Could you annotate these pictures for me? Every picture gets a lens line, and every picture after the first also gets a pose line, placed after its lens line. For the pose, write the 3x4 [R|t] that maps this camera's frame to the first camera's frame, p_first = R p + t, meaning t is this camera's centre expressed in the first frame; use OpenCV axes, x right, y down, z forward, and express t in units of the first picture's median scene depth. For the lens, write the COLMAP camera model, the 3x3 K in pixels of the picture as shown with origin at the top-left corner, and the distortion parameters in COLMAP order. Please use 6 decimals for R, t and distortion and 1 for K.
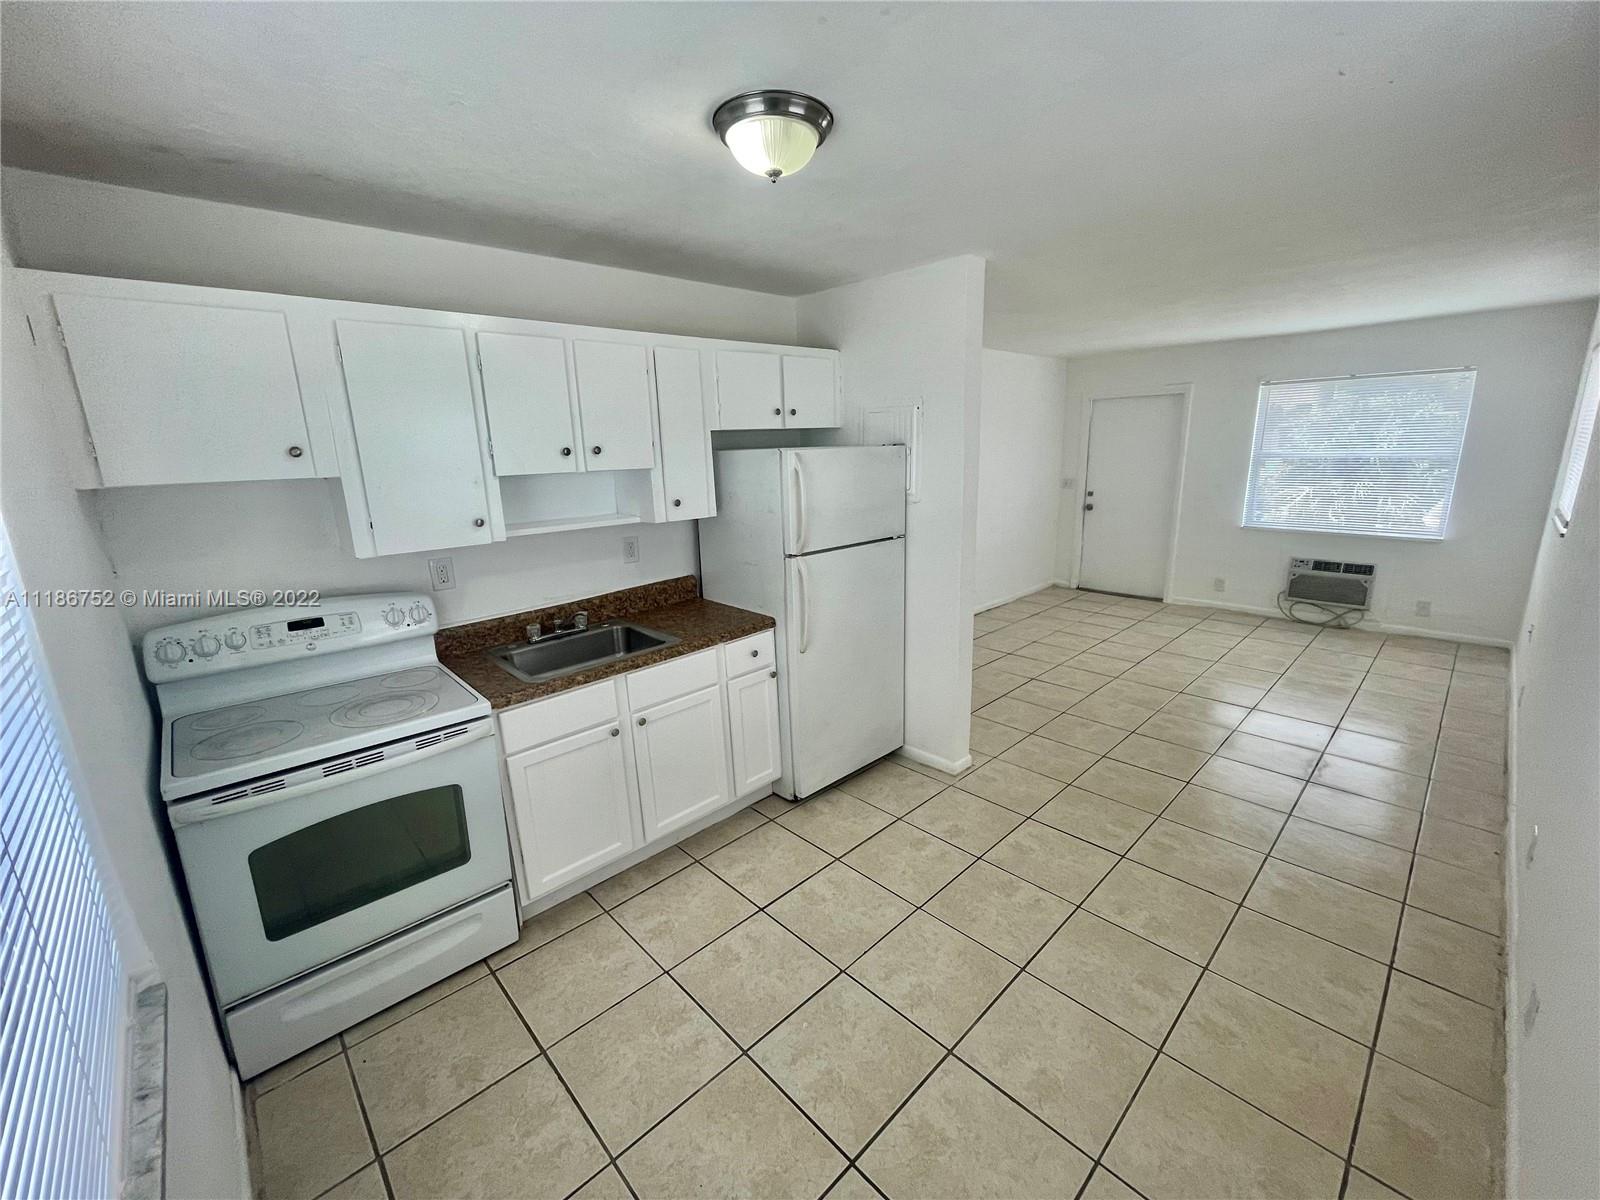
lens RADIAL K [[647.7, 0, 802.9], [0, 647.7, 600.3], [0, 0, 1]] dist [-0.003327, -0.000792]
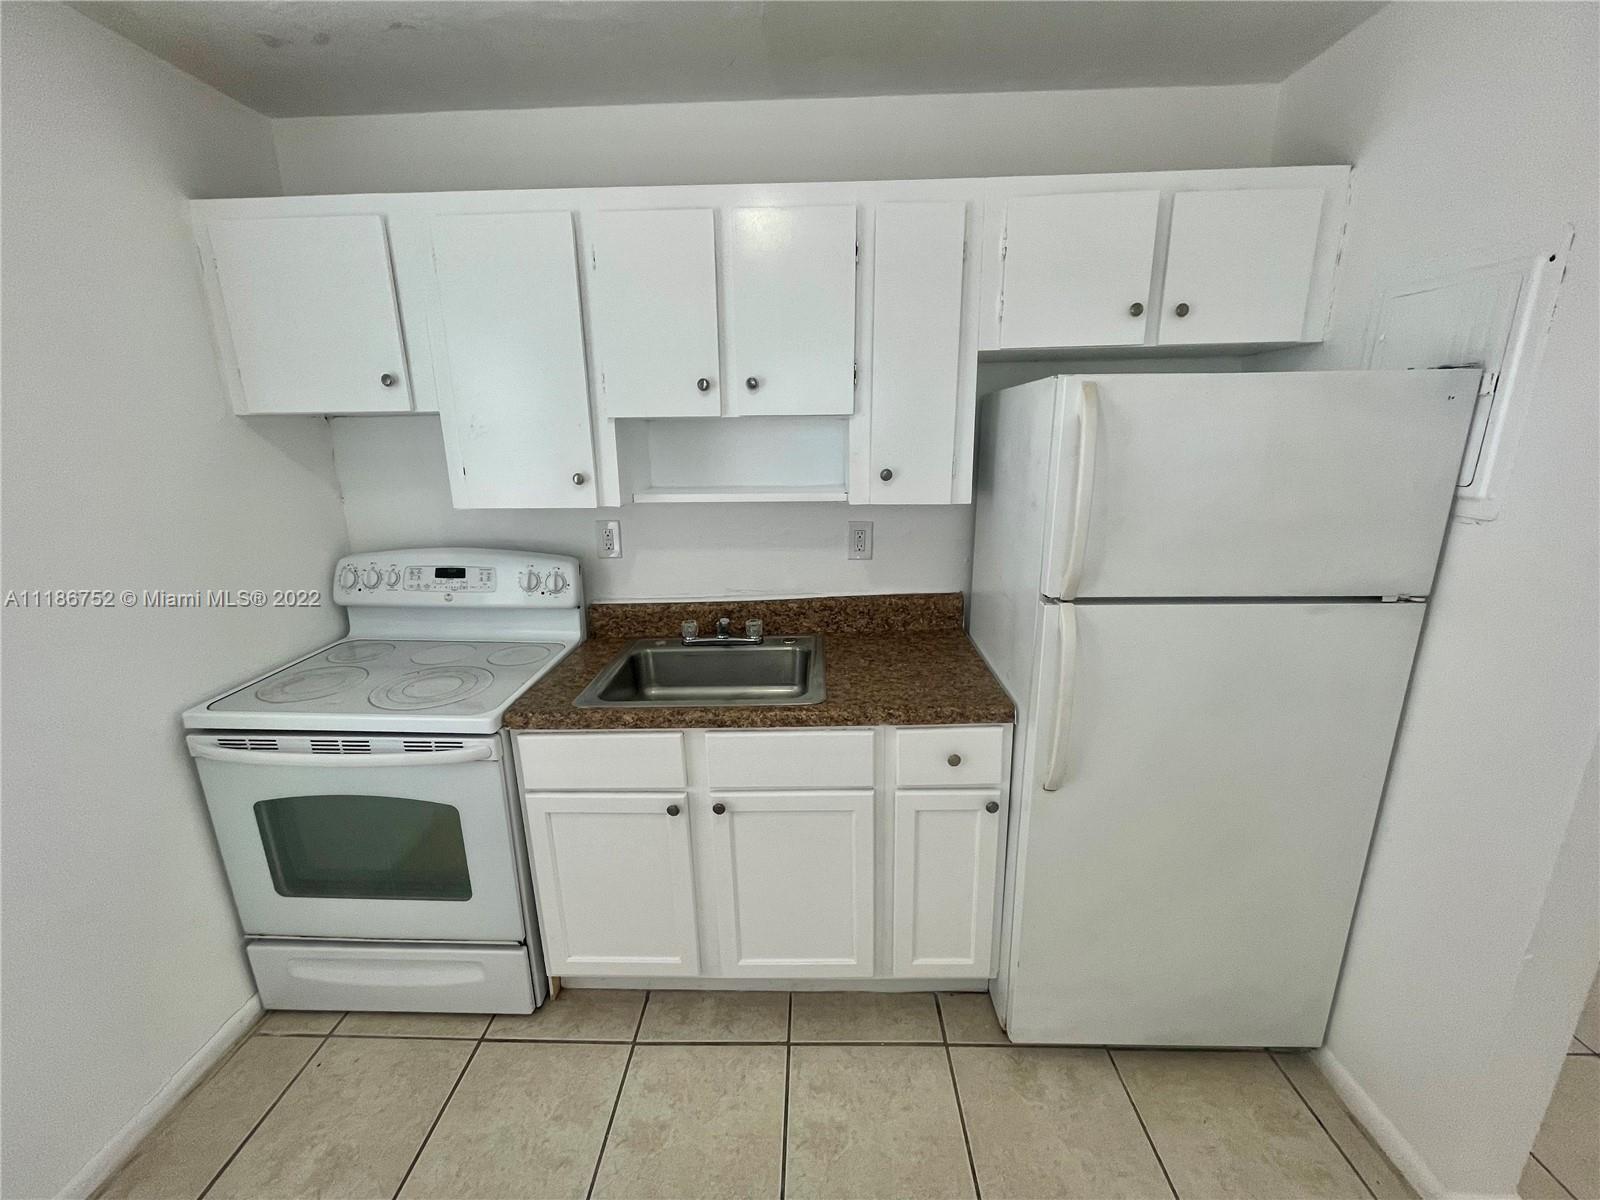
lens RADIAL K [[647.7, 0, 802.9], [0, 647.7, 600.3], [0, 0, 1]] dist [-0.003327, -0.000792]
pose [[0.703911, 0.199154, -0.681797, 0.202716], [-0.173985, 0.978990, 0.106336, -0.095437], [0.688650, 0.043771, 0.723772, 0.568727]]
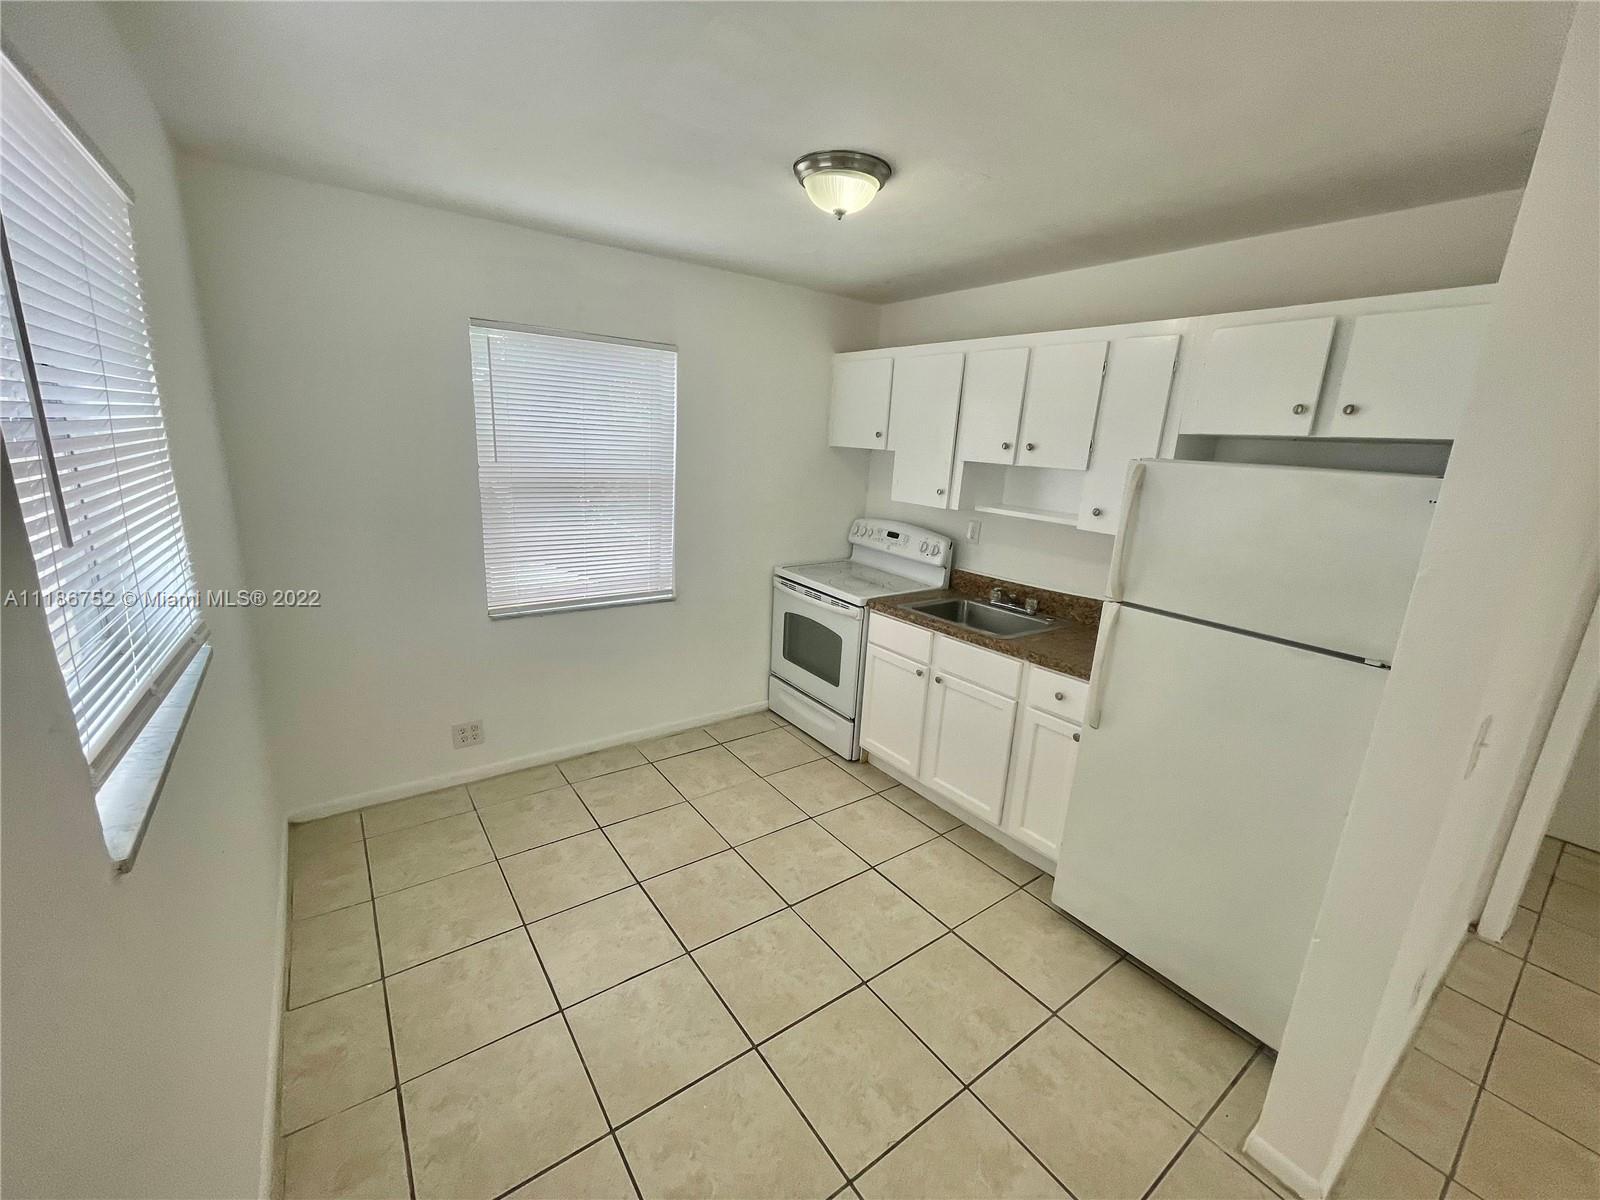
lens RADIAL K [[647.7, 0, 802.9], [0, 647.7, 600.3], [0, 0, 1]] dist [-0.003327, -0.000792]
pose [[-0.130612, 0.263680, -0.955727, 0.825234], [-0.281883, 0.914324, 0.290780, -0.203425], [0.950517, 0.307382, -0.045094, 0.760775]]
